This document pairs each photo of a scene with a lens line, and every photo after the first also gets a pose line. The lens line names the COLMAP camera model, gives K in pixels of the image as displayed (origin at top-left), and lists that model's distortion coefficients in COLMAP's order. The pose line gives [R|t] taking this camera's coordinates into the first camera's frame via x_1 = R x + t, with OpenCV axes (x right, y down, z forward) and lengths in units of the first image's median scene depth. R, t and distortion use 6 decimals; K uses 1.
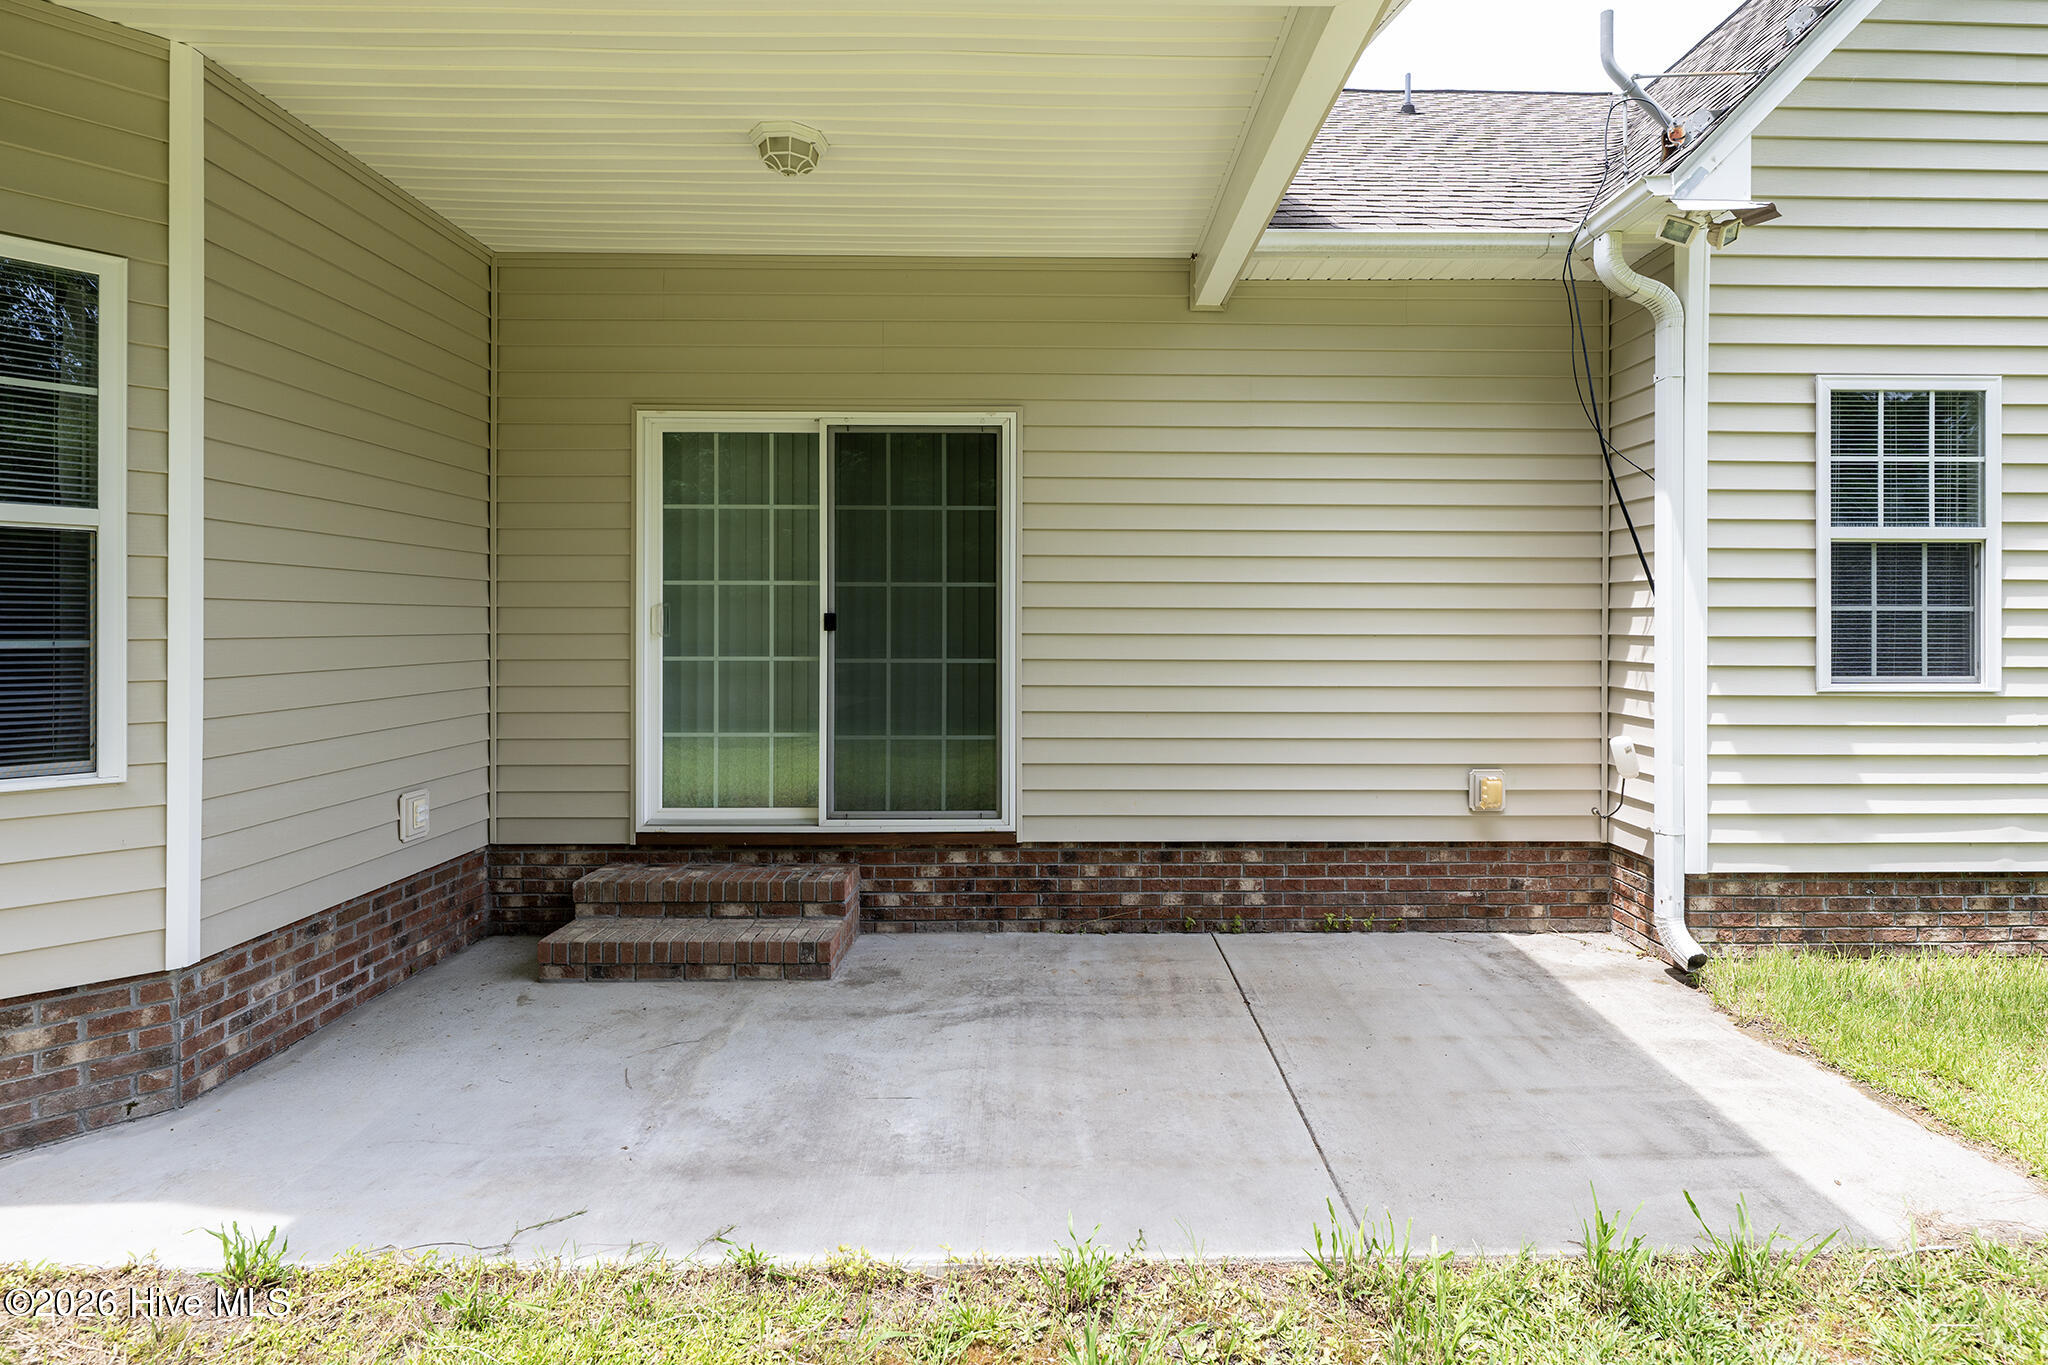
lens RADIAL K [[972.7, 0, 1059.8], [0, 972.7, 621.3], [0, 0, 1]] dist [-0.005272, 0.001236]
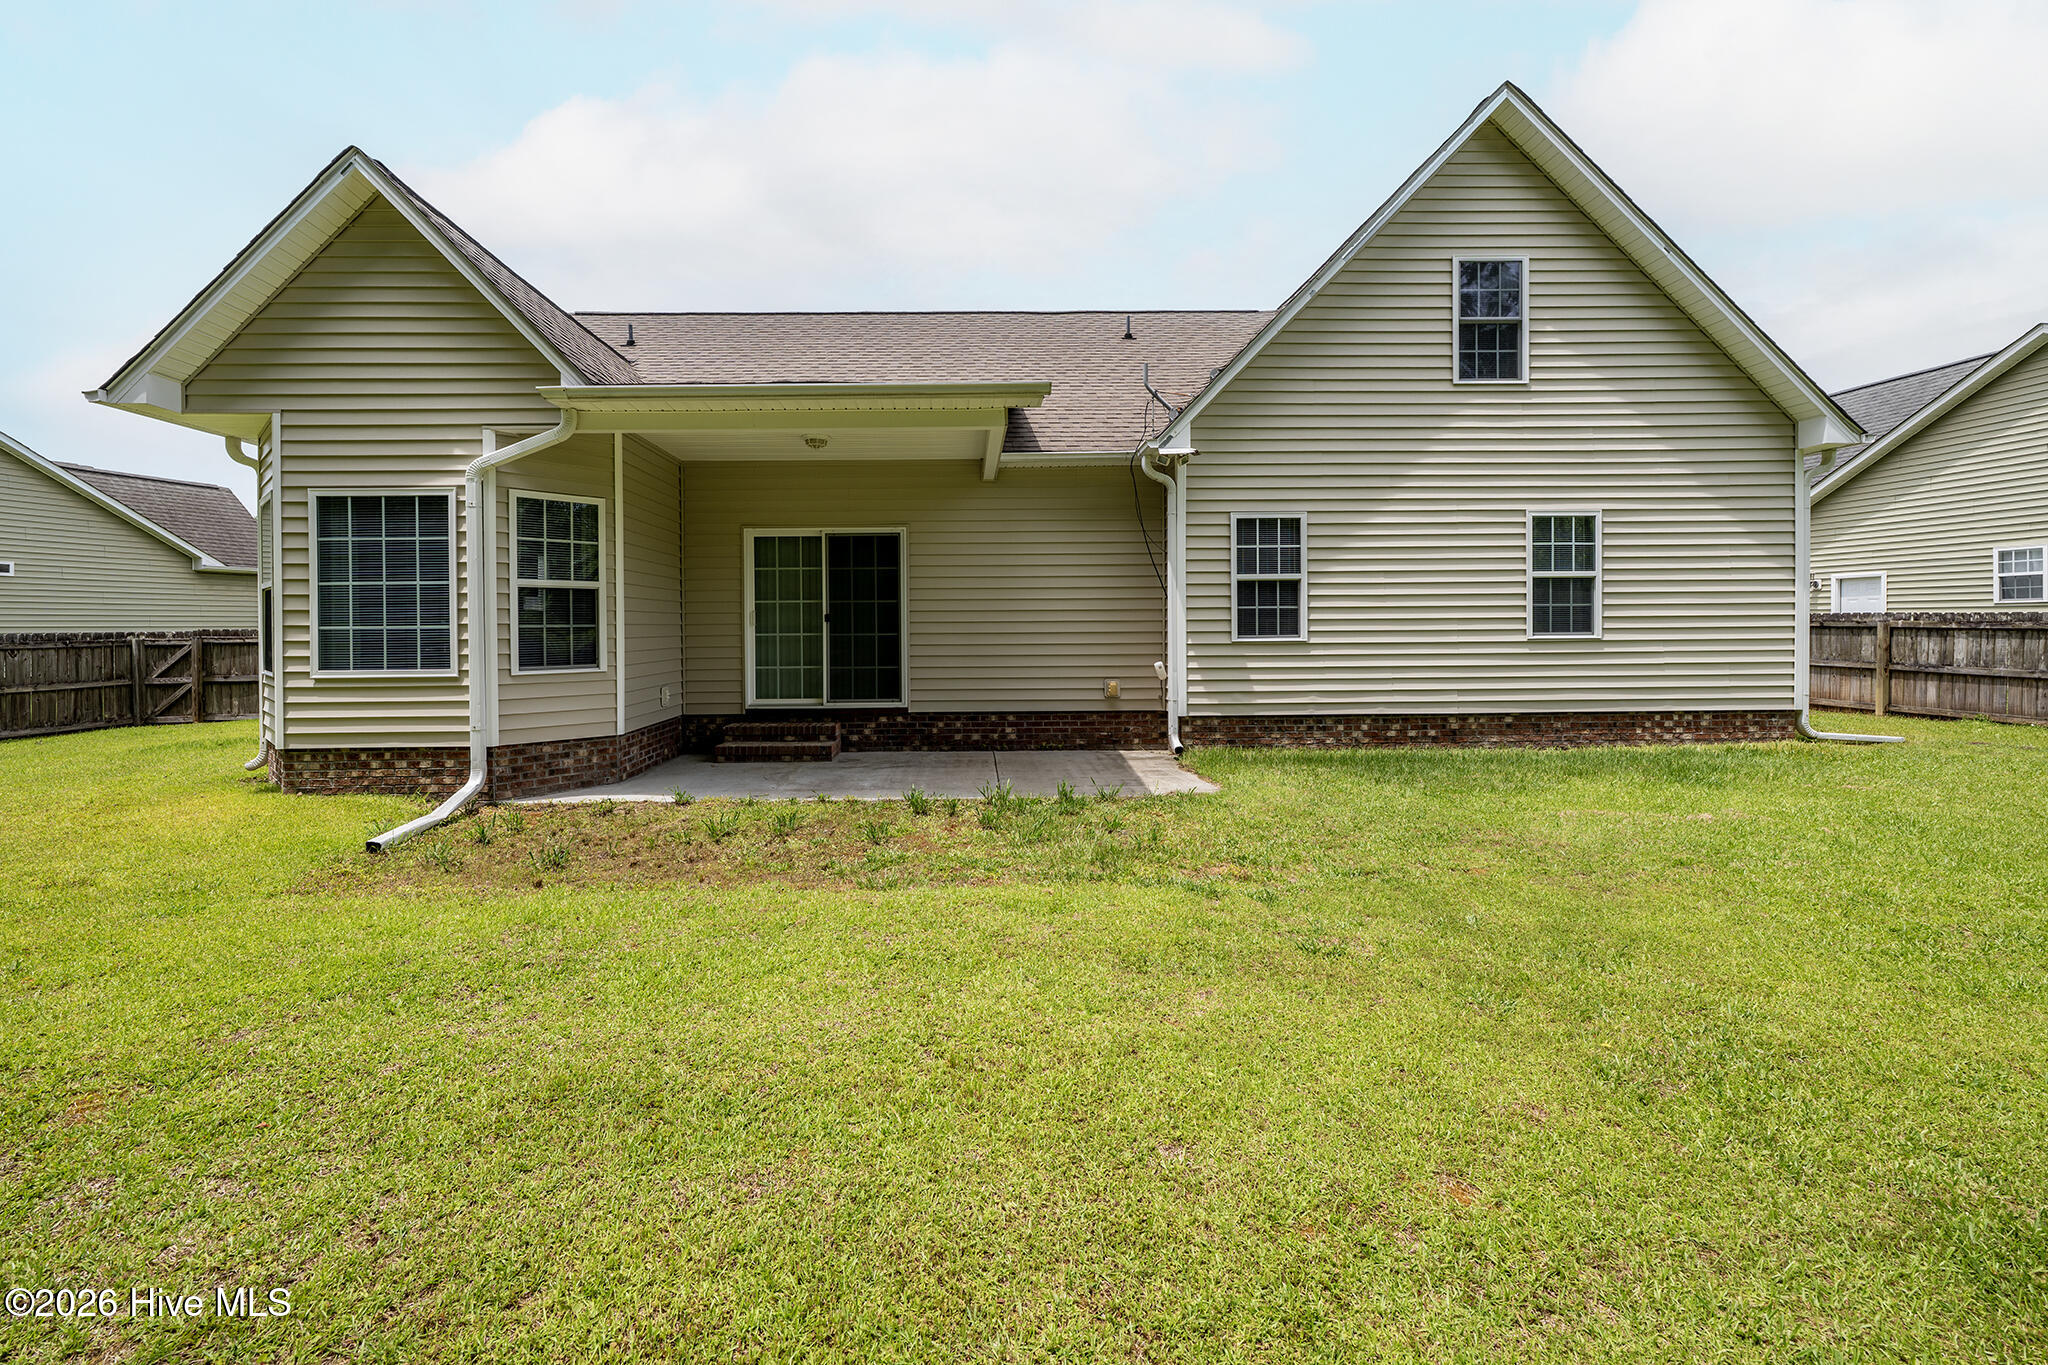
lens RADIAL K [[835.4, 0, 970.3], [0, 835.4, 636.8], [0, 0, 1]] dist [0.003248, 0.000309]
pose [[0.999907, -0.010339, -0.008839, 0.137108], [0.010473, 0.999828, 0.015327, 0.020561], [0.008679, -0.015418, 0.999843, -1.103915]]
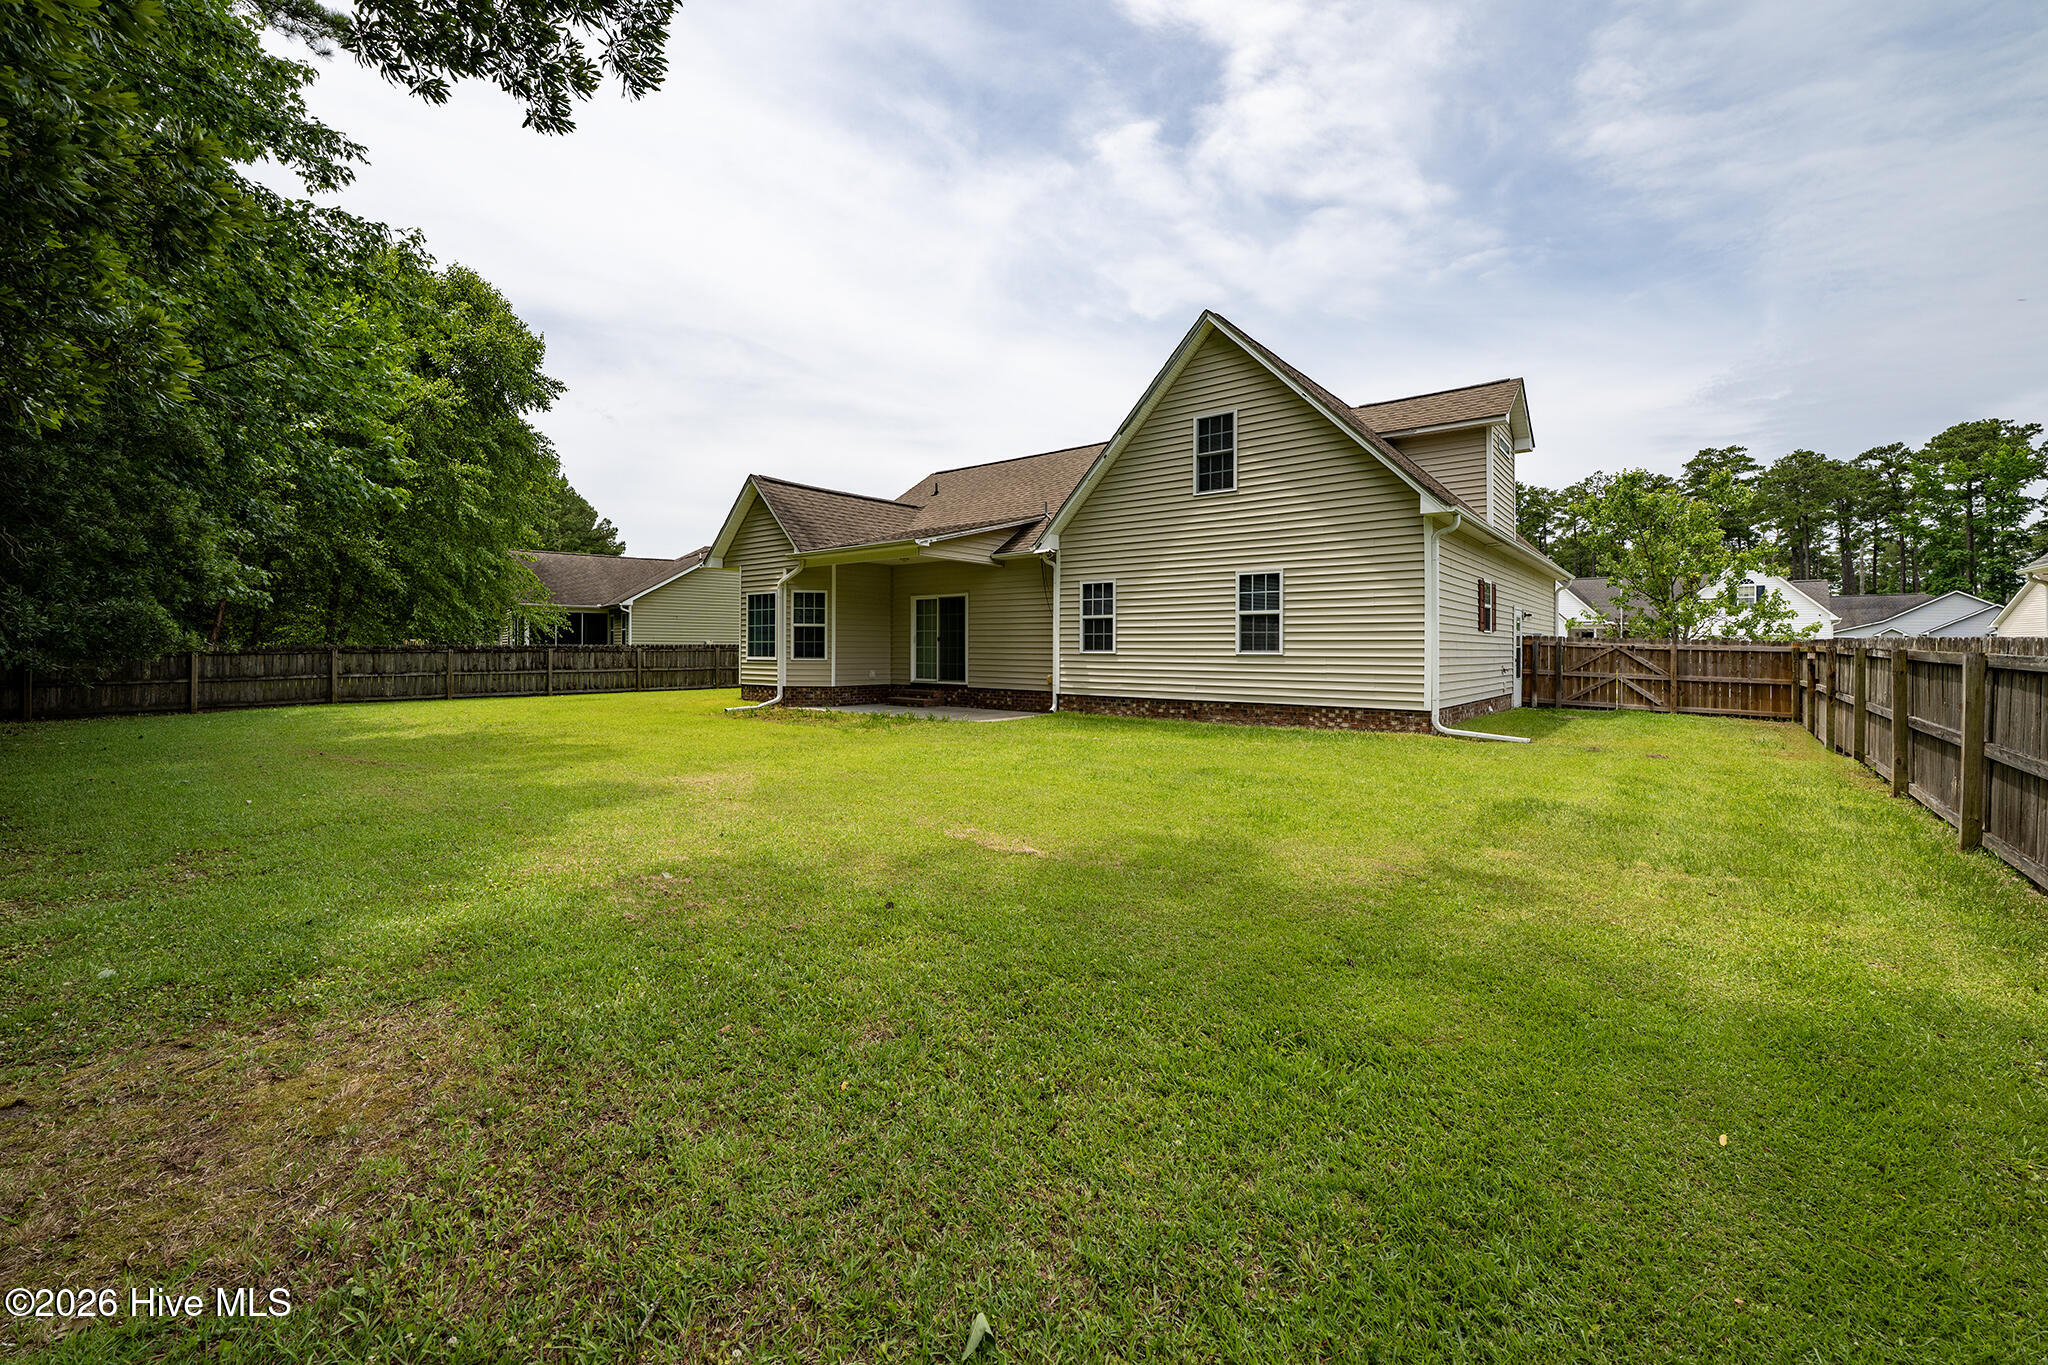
lens RADIAL K [[835.4, 0, 1016.7], [0, 835.4, 664.1], [0, 0, 1]] dist [0.003248, 0.000309]
pose [[0.757721, 0.012878, -0.652451, 2.982373], [-0.001777, 0.999842, 0.017672, 0.054013], [0.652576, -0.012231, 0.757625, -2.012422]]
